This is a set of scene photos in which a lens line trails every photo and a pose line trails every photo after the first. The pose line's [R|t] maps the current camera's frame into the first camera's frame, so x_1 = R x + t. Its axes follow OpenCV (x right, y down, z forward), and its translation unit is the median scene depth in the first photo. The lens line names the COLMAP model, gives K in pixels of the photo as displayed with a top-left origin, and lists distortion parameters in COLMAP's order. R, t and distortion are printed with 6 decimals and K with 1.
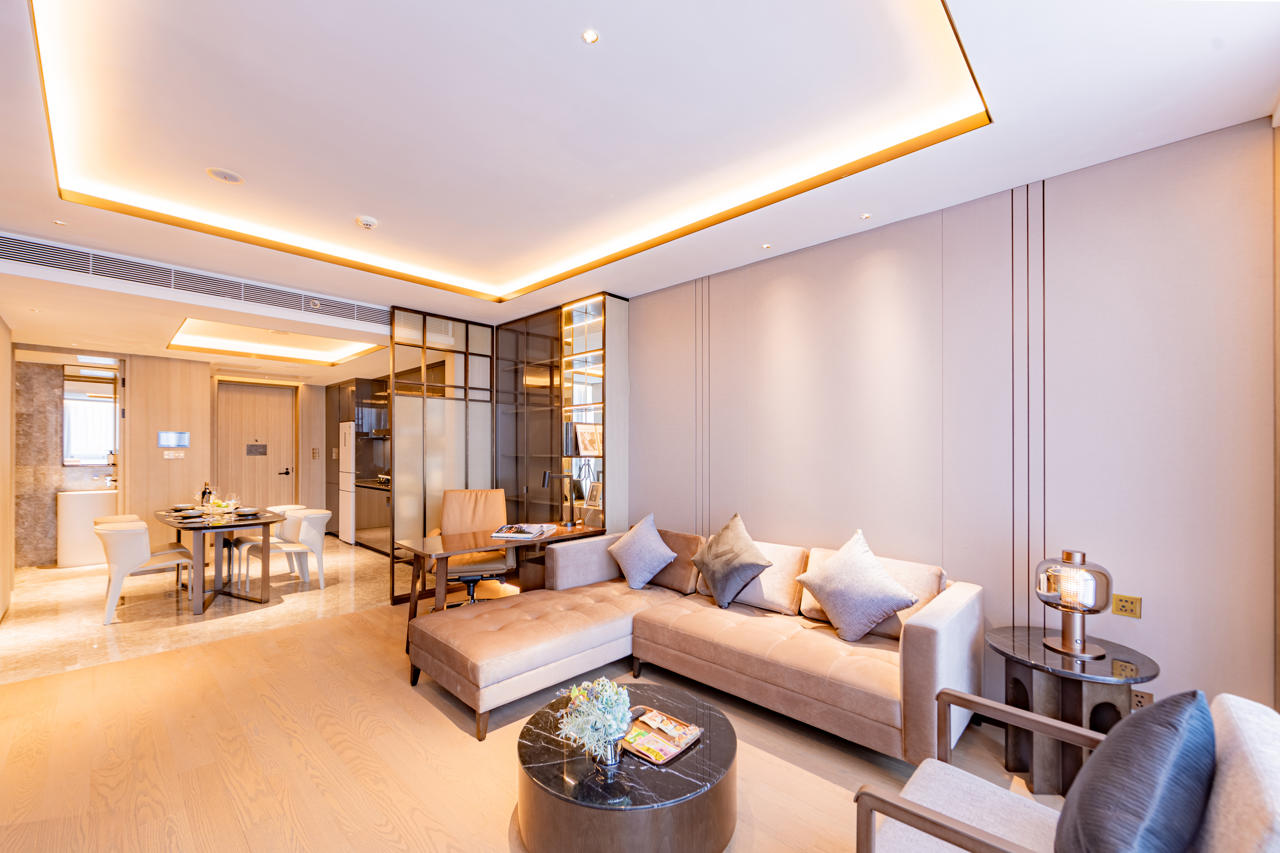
lens RADIAL K [[499.7, 0, 616.0], [0, 499.7, 456.0], [0, 0, 1]] dist [0.002637, 0.000059]
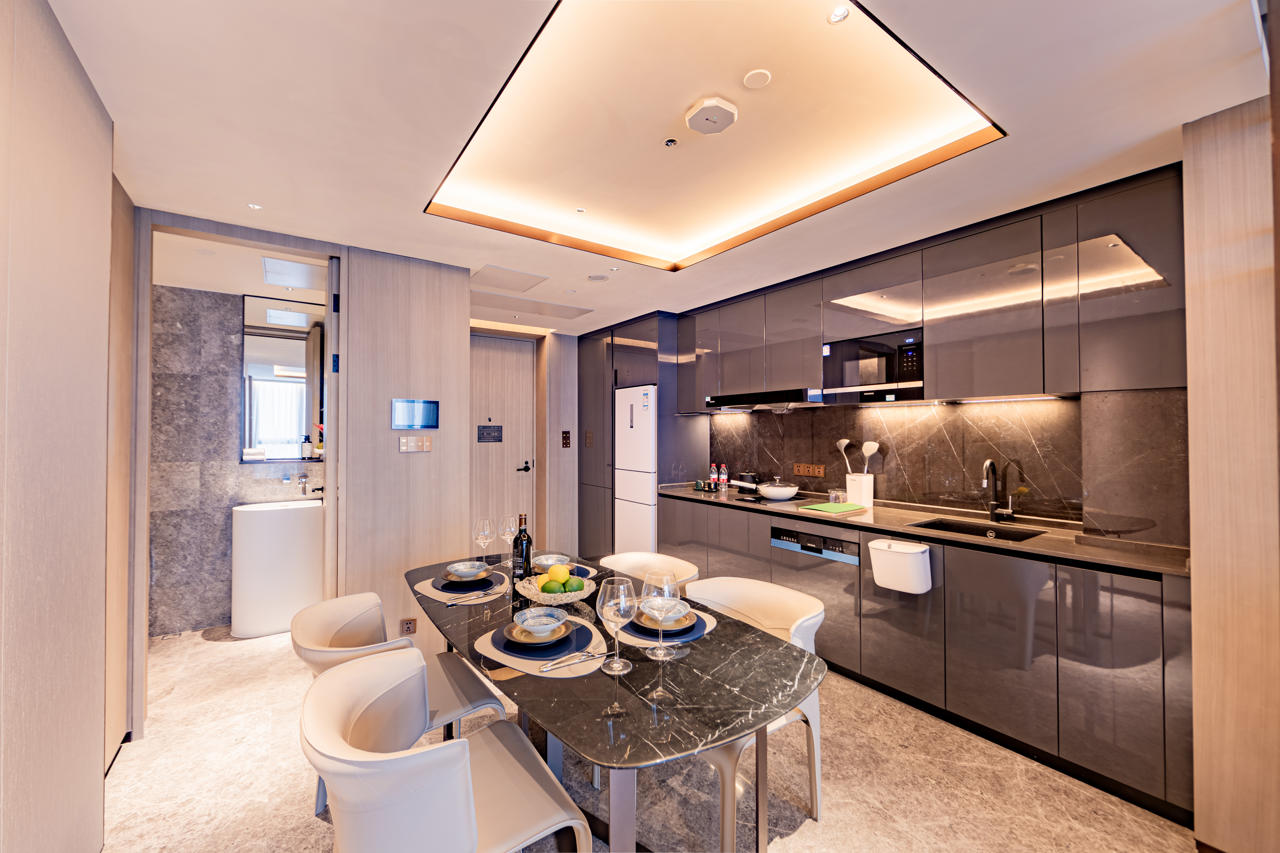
lens RADIAL K [[499.7, 0, 620.0], [0, 499.7, 431.0], [0, 0, 1]] dist [0.002637, 0.000059]
pose [[0.978861, -0.004504, -0.204478, -0.534310], [0.001424, 0.999883, -0.015206, -0.007284], [0.204523, 0.014593, 0.978753, 0.504165]]
